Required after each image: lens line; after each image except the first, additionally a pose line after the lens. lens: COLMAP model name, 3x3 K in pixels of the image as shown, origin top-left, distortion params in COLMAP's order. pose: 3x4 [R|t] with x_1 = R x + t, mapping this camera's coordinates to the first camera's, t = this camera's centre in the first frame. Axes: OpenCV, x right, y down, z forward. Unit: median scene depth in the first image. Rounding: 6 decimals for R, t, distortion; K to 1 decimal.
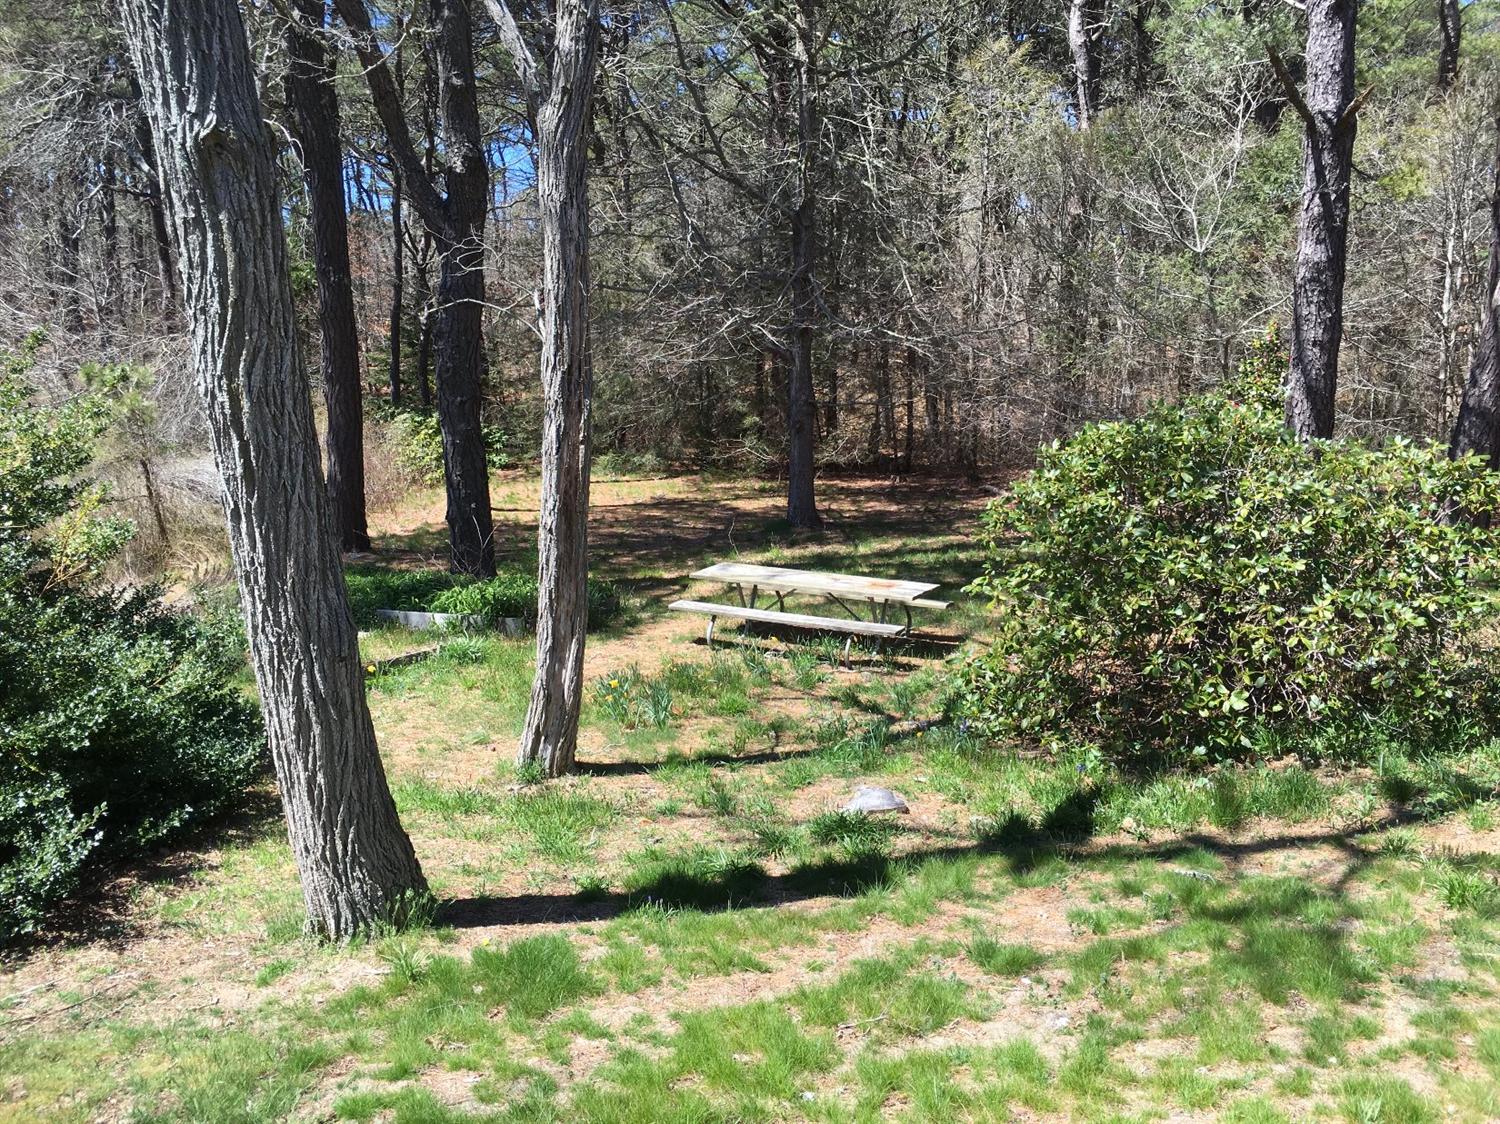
lens RADIAL K [[1272.6, 0, 757.5], [0, 1272.6, 552.5], [0, 0, 1]] dist [0.059359, -0.077503]
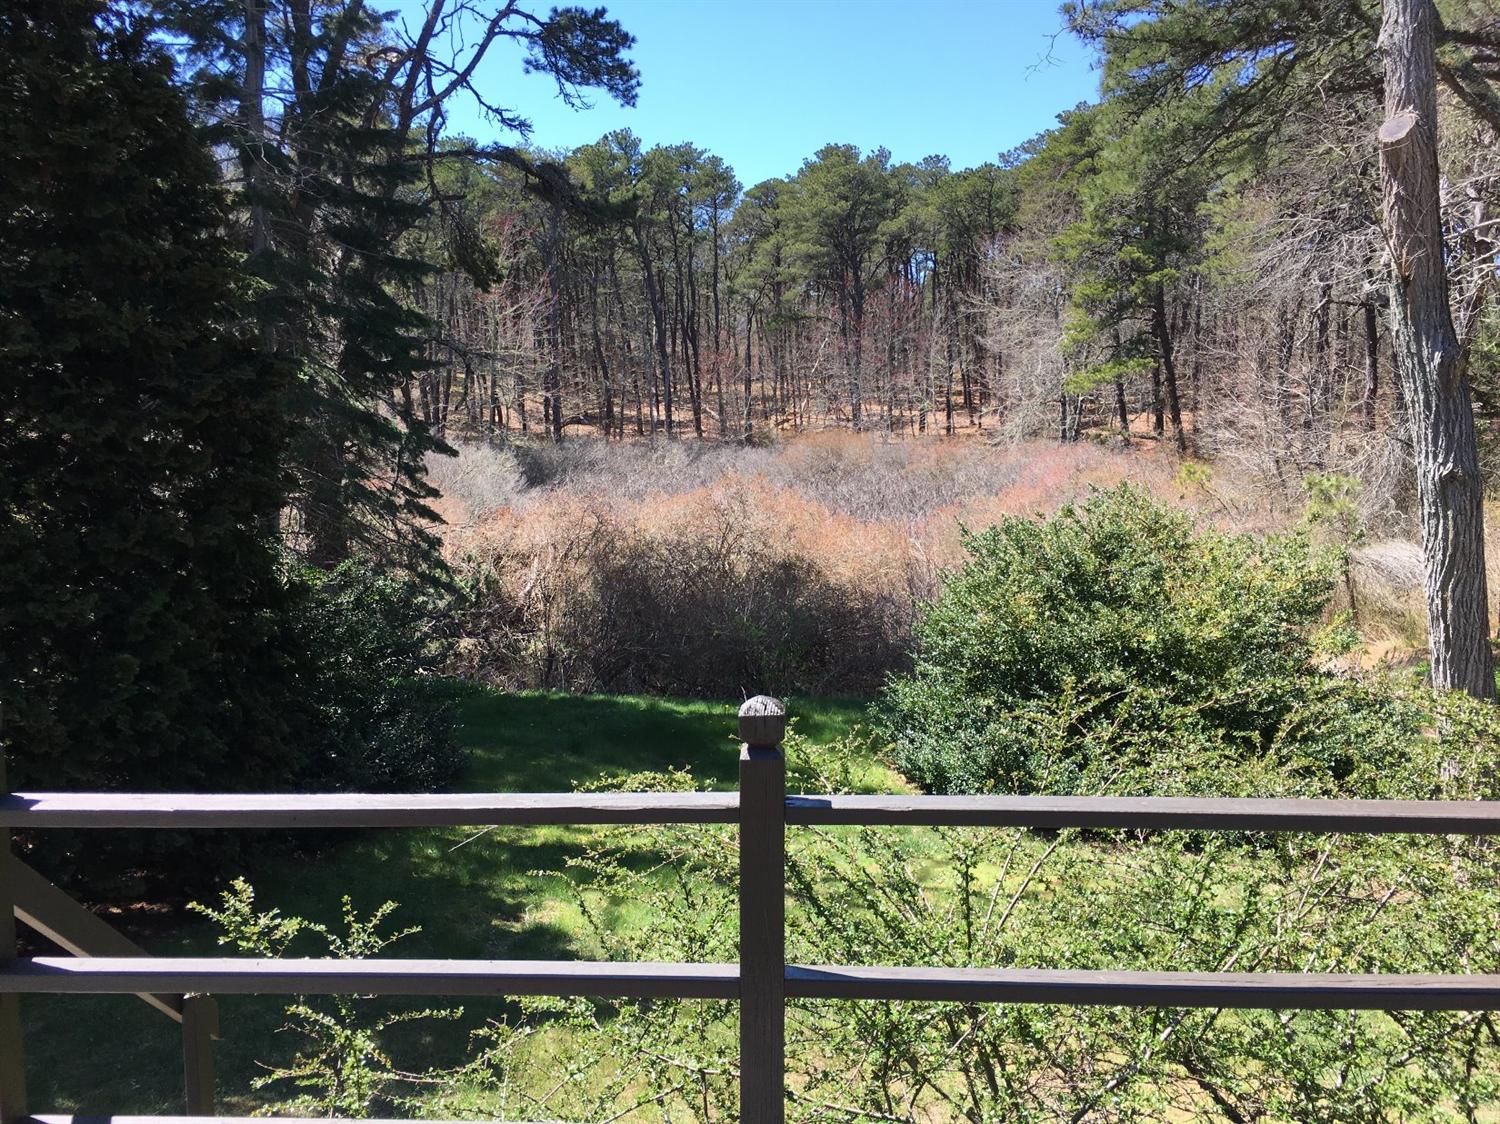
lens RADIAL K [[1272.6, 0, 757.5], [0, 1272.6, 552.5], [0, 0, 1]] dist [0.059359, -0.077503]
pose [[0.656389, 0.082431, -0.749905, 0.365397], [-0.106345, 0.994197, 0.016201, -0.119260], [0.746889, 0.069114, 0.661347, -1.076532]]
